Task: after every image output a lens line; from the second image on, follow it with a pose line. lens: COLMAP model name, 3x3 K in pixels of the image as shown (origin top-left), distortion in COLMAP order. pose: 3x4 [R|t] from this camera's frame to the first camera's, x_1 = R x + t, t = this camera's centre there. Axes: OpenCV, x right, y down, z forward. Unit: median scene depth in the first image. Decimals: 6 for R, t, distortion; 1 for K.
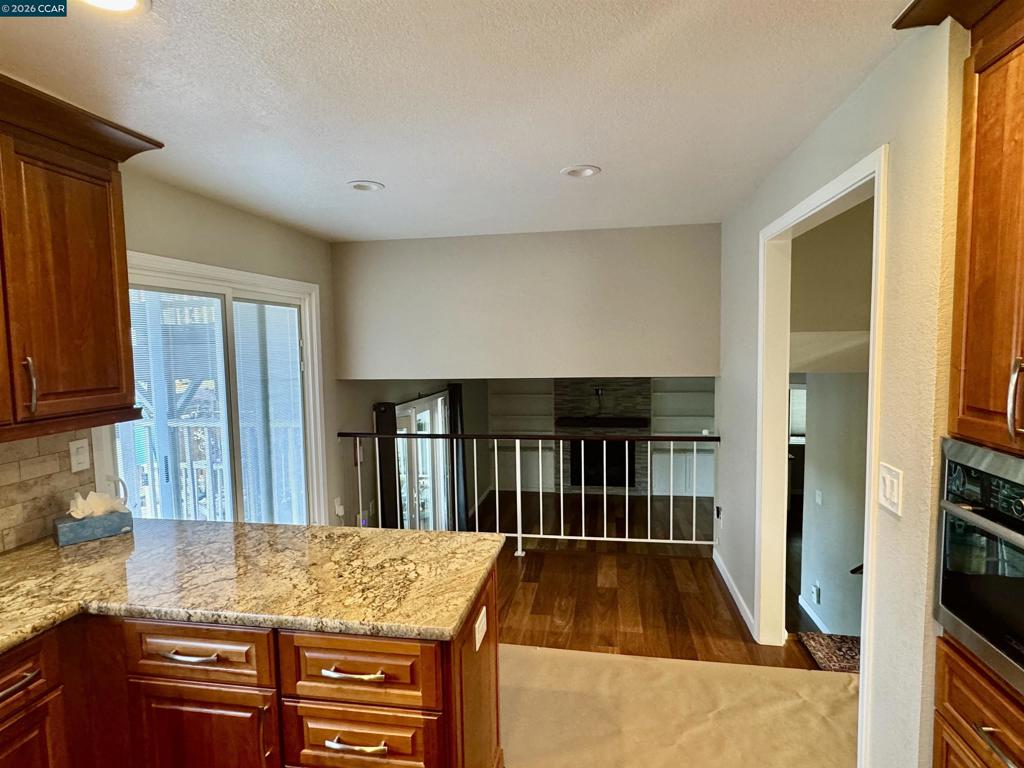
lens RADIAL K [[580.0, 0, 499.9], [0, 580.0, 386.5], [0, 0, 1]] dist [0.000042, -0.000060]
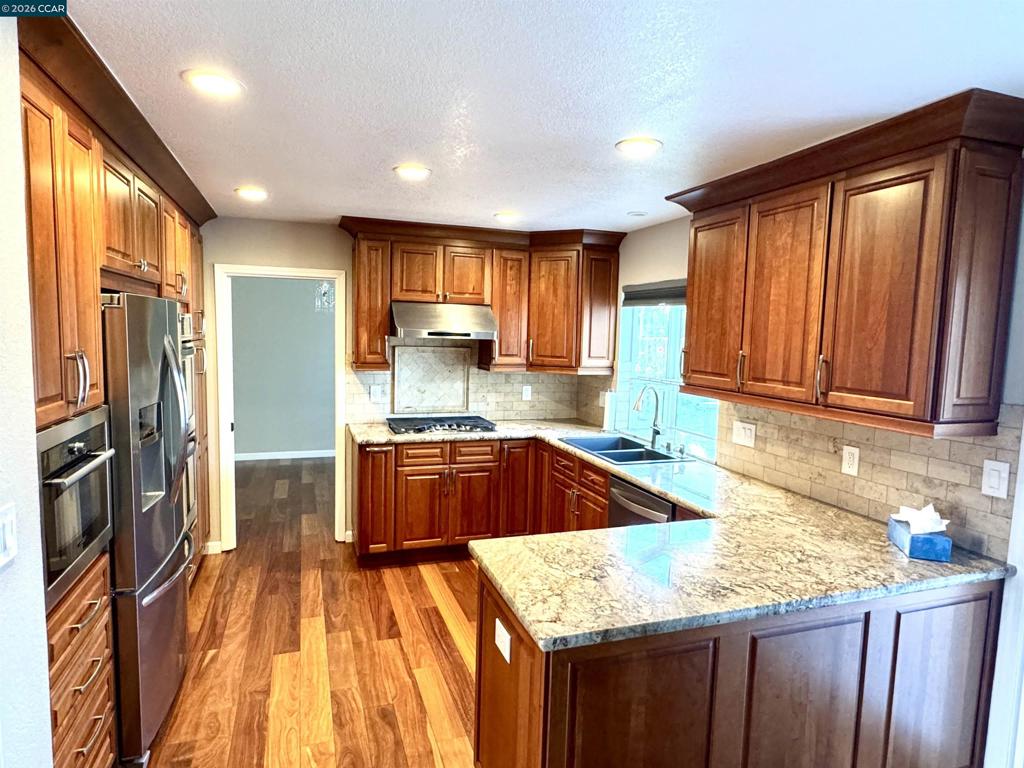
lens RADIAL K [[580.0, 0, 499.9], [0, 580.0, 386.5], [0, 0, 1]] dist [0.000042, -0.000060]
pose [[-0.875205, 0.040131, -0.482084, 0.395146], [-0.048124, 0.984387, 0.169311, -0.152546], [0.481352, 0.171381, -0.859610, 1.654297]]
